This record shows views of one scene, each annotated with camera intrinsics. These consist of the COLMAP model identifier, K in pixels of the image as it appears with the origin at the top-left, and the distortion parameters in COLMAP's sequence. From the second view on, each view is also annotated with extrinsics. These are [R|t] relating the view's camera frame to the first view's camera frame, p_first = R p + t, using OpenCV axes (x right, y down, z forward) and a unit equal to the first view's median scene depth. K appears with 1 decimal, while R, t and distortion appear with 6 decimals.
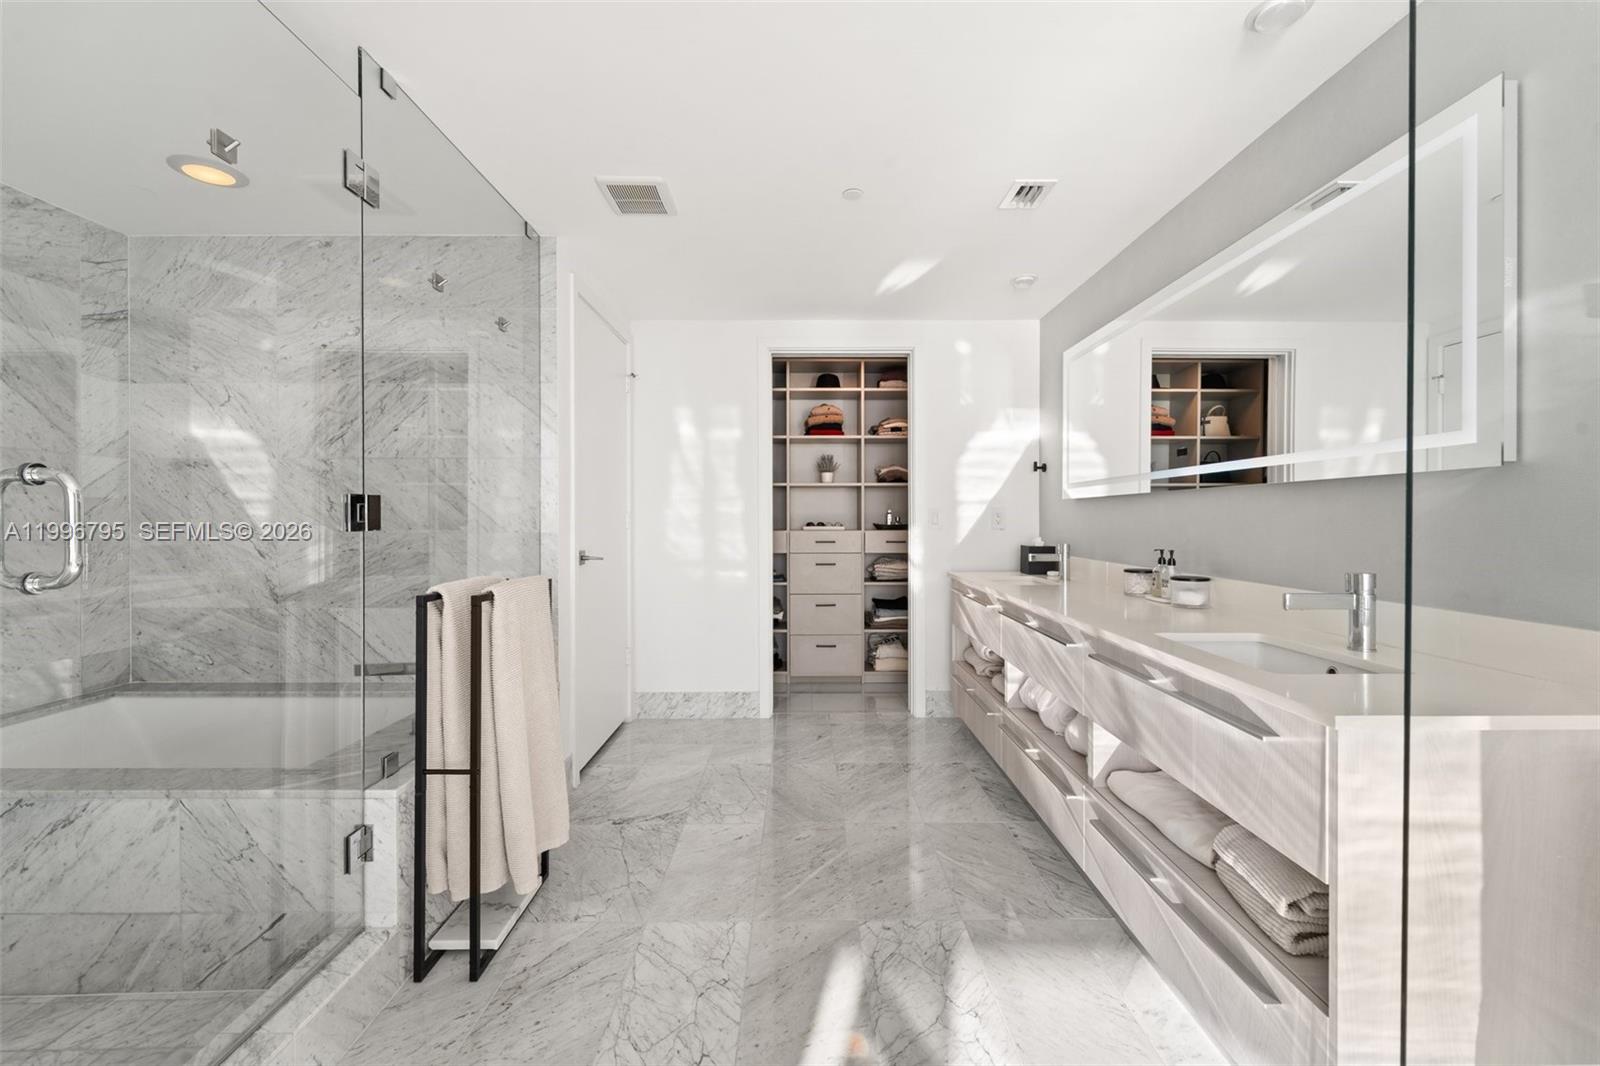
lens RADIAL K [[653.5, 0, 800.0], [0, 653.5, 533.0], [0, 0, 1]] dist [-0.001672, -0.000394]
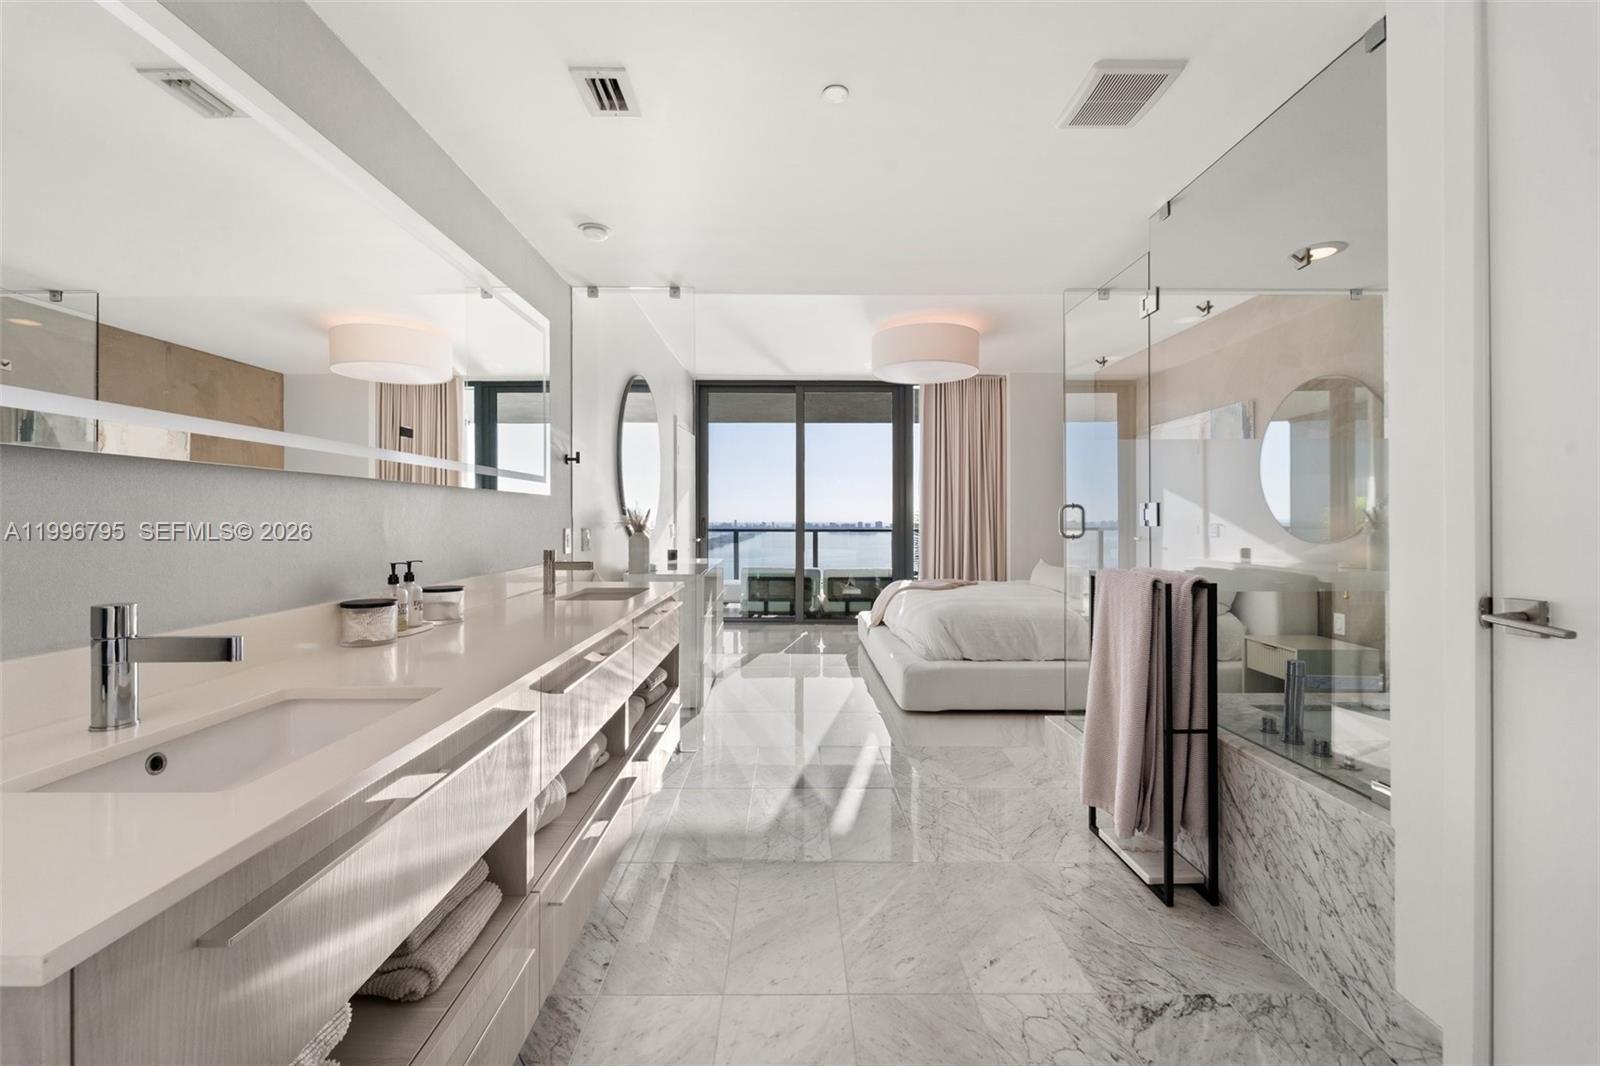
lens RADIAL K [[647.6, 0, 804.1], [0, 647.6, 521.5], [0, 0, 1]] dist [0.000379, -0.000104]
pose [[-0.999798, 0.000619, -0.020104, 0.100230], [0.000152, 0.999730, 0.023229, -0.027244], [0.020113, 0.023222, -0.999528, 1.318519]]
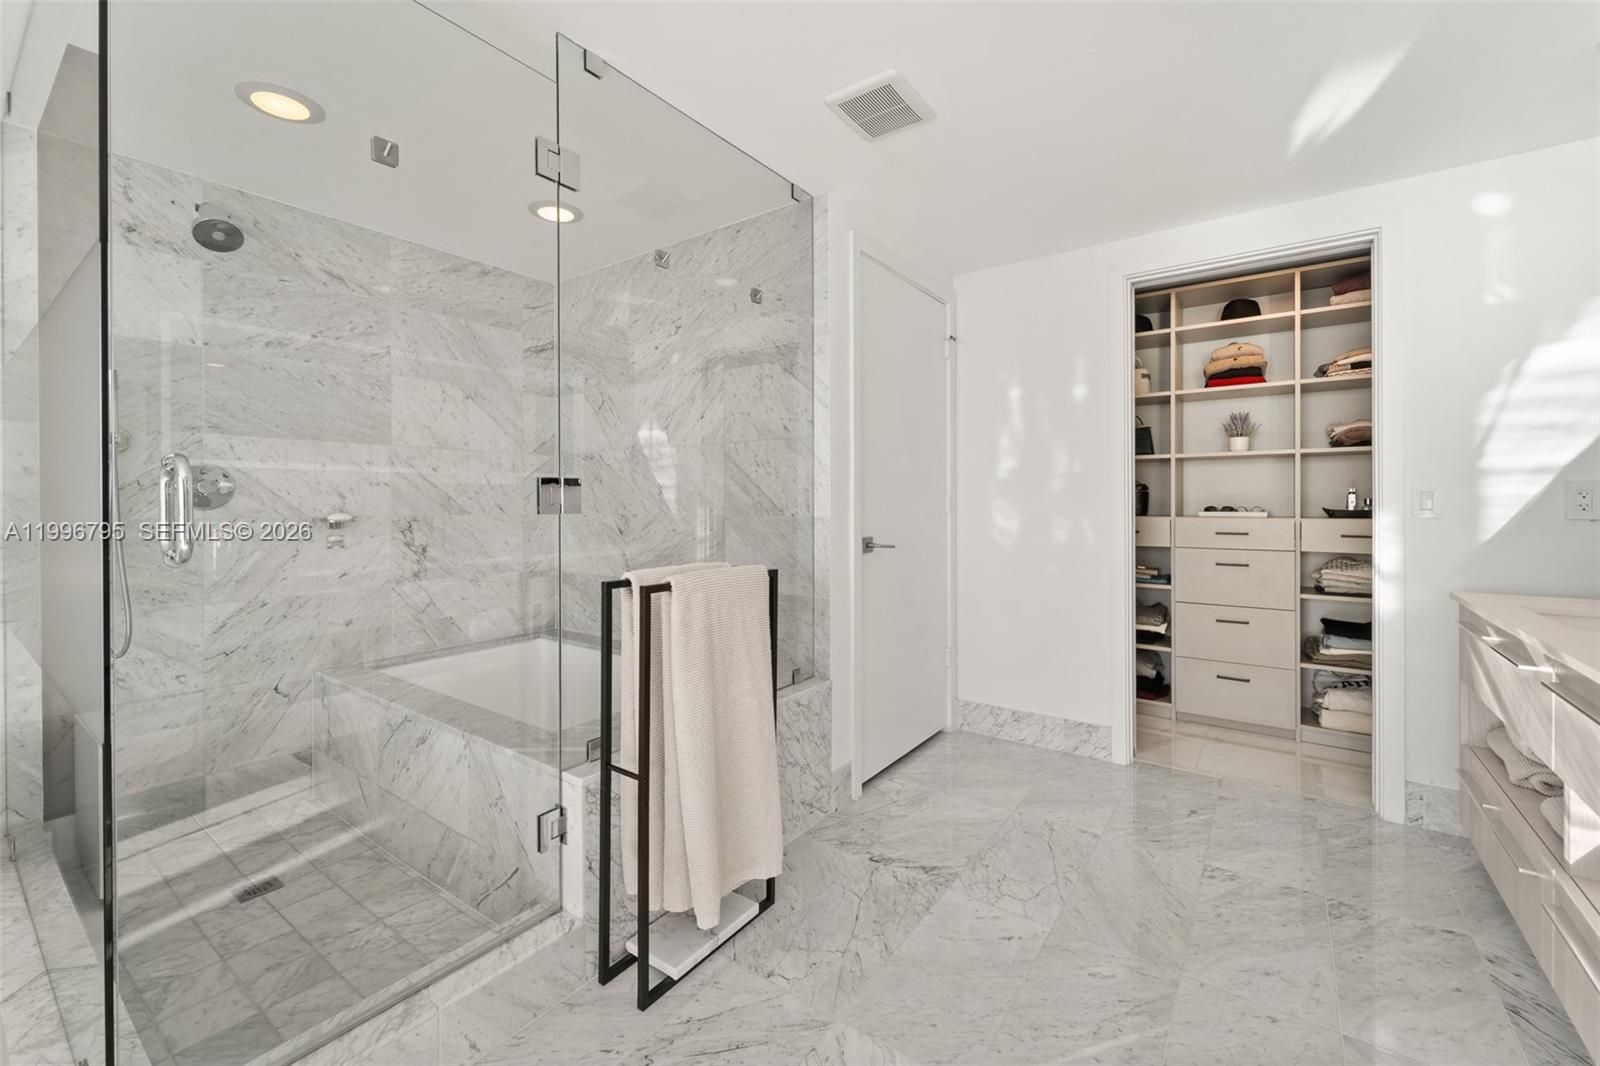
lens RADIAL K [[651.0, 0, 799.7], [0, 651.0, 509.5], [0, 0, 1]] dist [0.000130, -0.000998]
pose [[0.808693, 0.006321, -0.588198, 0.111475], [-0.012061, 0.999910, -0.005837, -0.004174], [0.588108, 0.011815, 0.808696, 0.207729]]
